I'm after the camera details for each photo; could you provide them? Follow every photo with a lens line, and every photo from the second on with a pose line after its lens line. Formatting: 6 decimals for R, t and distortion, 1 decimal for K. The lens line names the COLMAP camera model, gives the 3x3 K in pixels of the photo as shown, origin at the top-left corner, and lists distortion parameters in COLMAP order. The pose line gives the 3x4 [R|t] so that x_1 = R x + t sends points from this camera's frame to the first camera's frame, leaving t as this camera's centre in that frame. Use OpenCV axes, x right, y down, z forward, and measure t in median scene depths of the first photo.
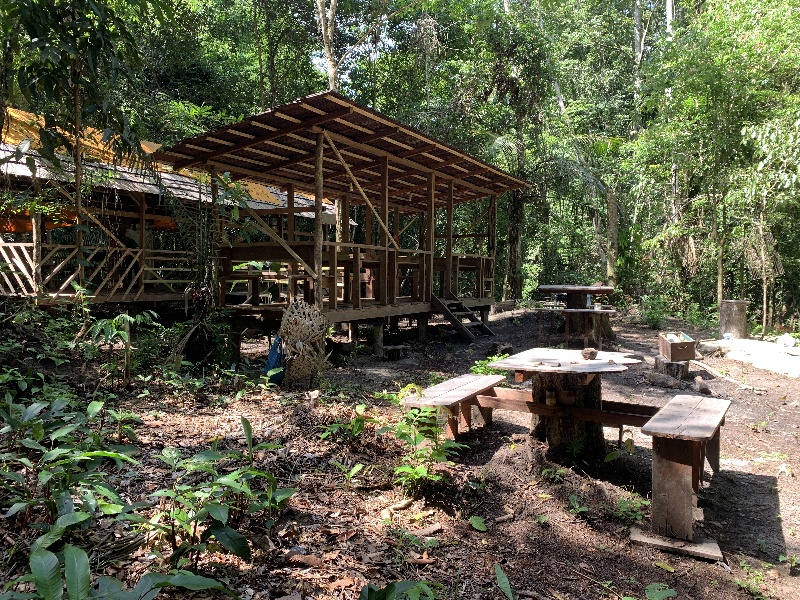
lens RADIAL K [[599.1, 0, 401.6], [0, 599.1, 300.2], [0, 0, 1]] dist [0.002113, 0.004717]
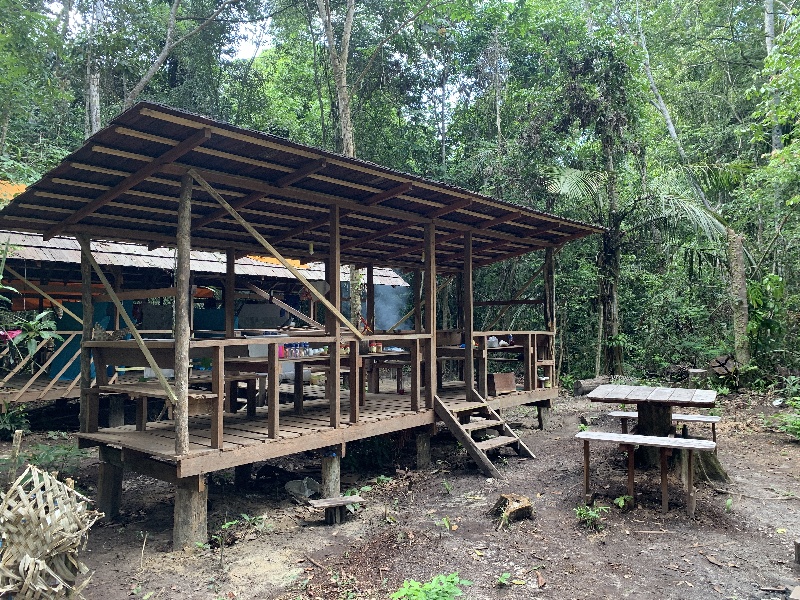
lens RADIAL K [[599.1, 0, 398.2], [0, 599.1, 299.8], [0, 0, 1]] dist [0.002113, 0.004717]
pose [[0.977294, -0.011362, -0.211583, 0.128810], [-0.005687, 0.996795, -0.079798, -0.052621], [0.211812, 0.079189, 0.974097, 0.244842]]
